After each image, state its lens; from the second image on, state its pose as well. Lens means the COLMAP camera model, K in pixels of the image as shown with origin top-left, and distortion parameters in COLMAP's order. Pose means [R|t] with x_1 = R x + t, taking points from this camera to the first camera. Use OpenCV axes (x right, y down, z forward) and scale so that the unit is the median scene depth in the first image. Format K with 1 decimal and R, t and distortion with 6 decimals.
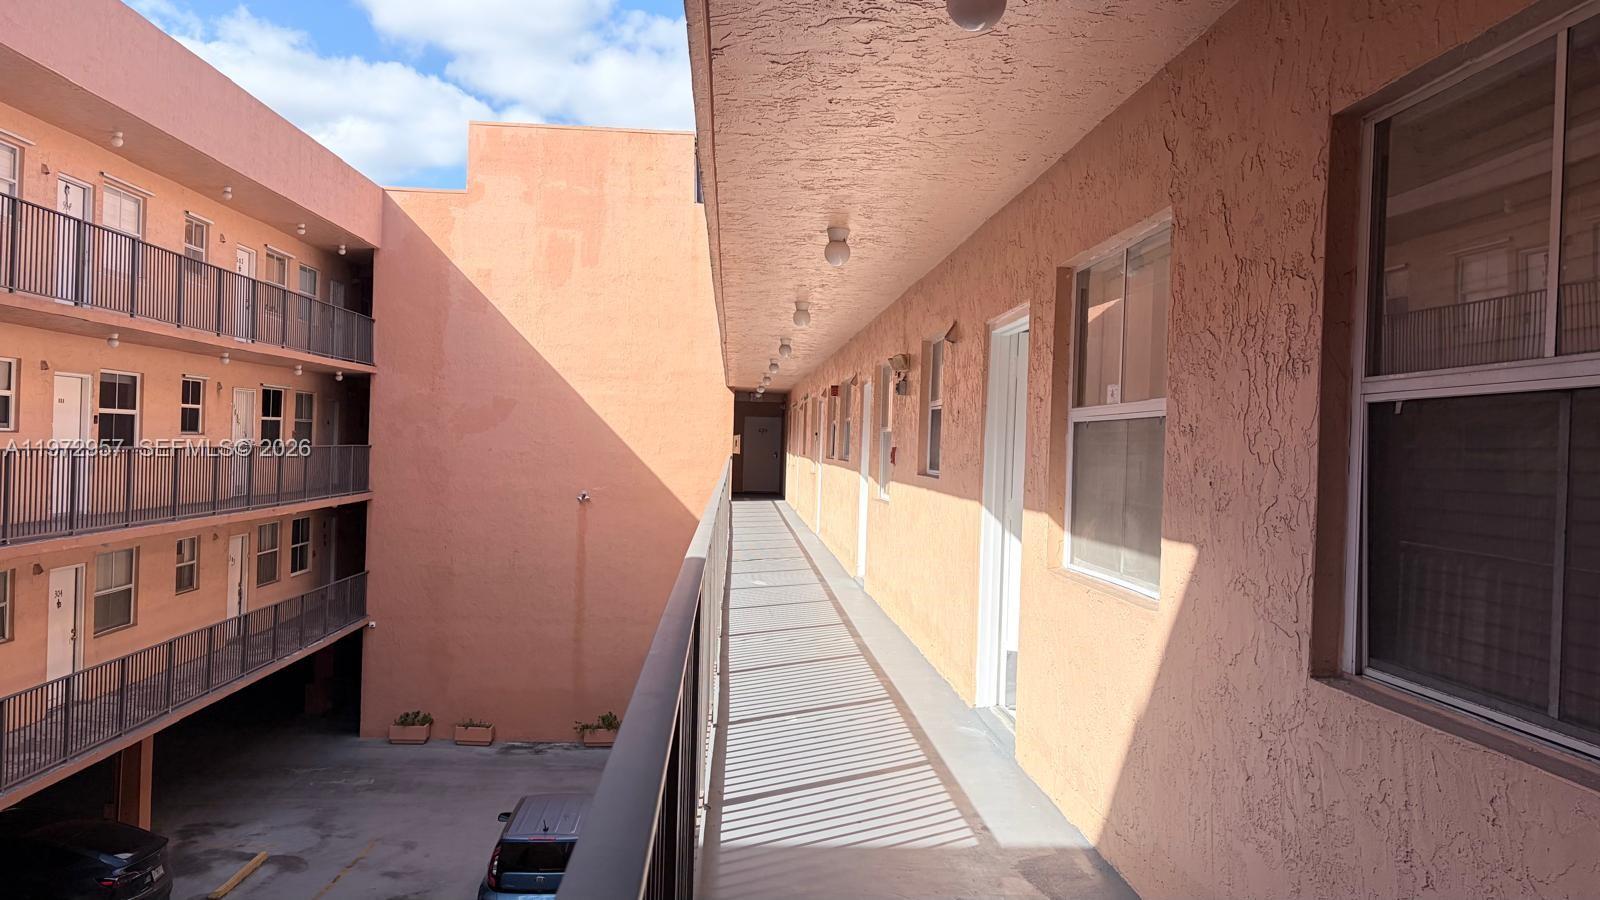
lens RADIAL K [[1226.7, 0, 807.5], [0, 1226.7, 439.3], [0, 0, 1]] dist [0.067121, -0.068186]
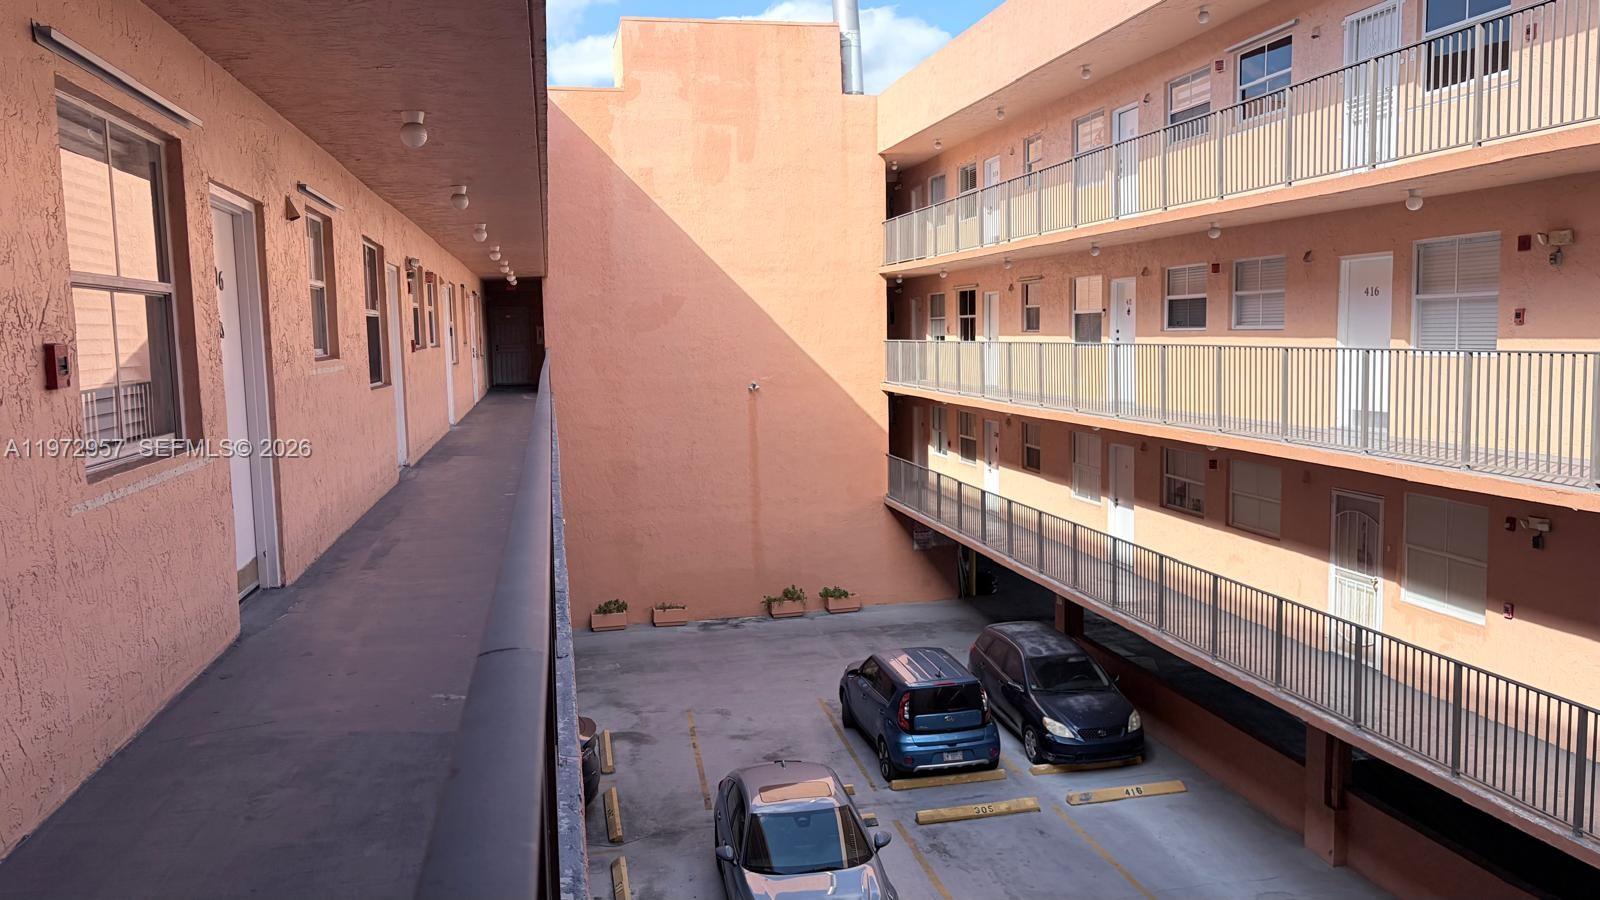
lens RADIAL K [[1226.7, 0, 785.2], [0, 1226.7, 444.1], [0, 0, 1]] dist [0.067121, -0.068186]
pose [[0.988892, -0.065256, 0.133548, -0.297761], [0.051793, 0.993444, 0.101915, -0.009523], [-0.139323, -0.093866, 0.985788, -0.034113]]
